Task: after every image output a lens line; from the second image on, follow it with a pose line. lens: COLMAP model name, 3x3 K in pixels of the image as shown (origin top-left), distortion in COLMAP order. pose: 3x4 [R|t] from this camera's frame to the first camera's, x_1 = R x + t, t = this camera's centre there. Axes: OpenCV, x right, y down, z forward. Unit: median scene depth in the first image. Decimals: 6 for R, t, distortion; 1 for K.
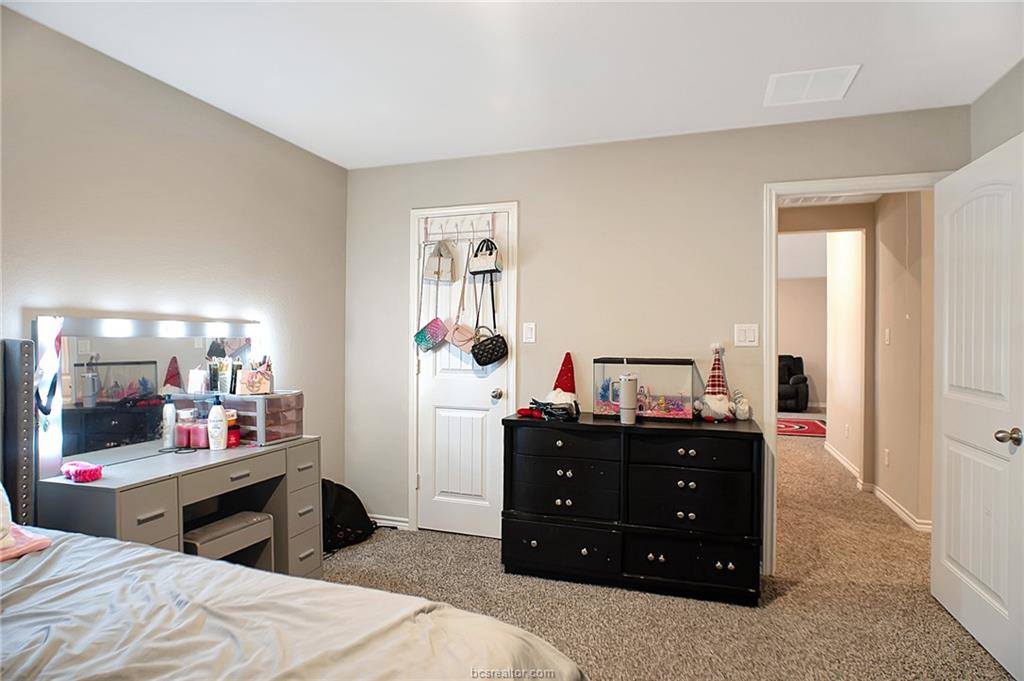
lens RADIAL K [[558.4, 0, 512.0], [0, 558.4, 340.5], [0, 0, 1]] dist [0.000122, 0.000029]
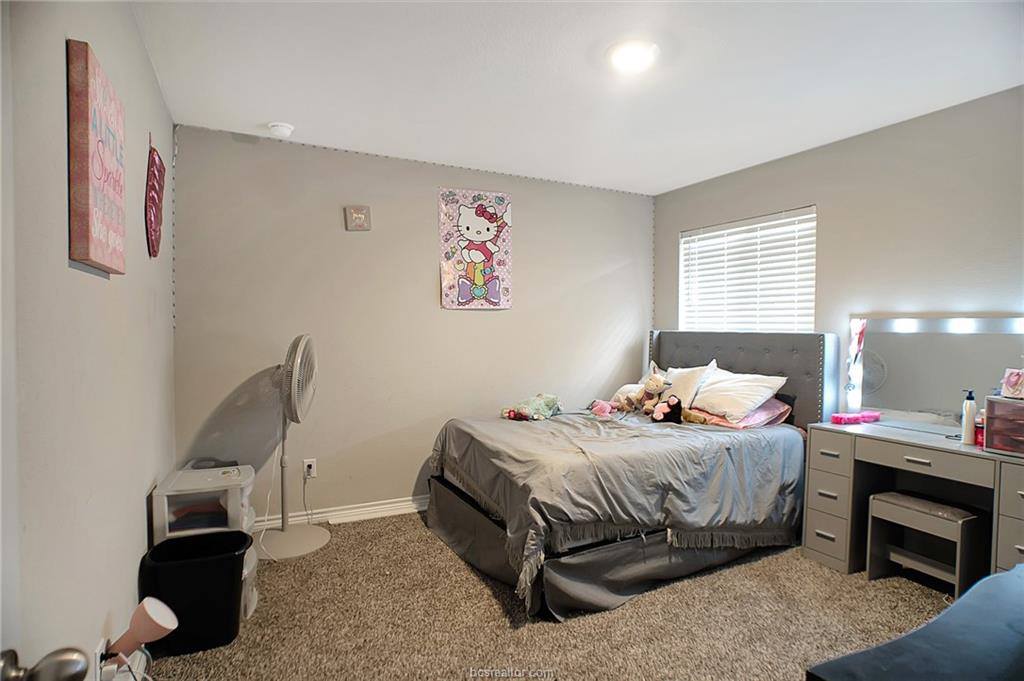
lens RADIAL K [[544.3, 0, 512.0], [0, 544.3, 340.5], [0, 0, 1]] dist [0.000228, 0.000049]
pose [[-0.696436, 0.001562, -0.717617, 0.828281], [-0.017306, 0.999670, 0.018971, 0.004672], [0.717410, 0.025632, -0.696180, 1.194591]]
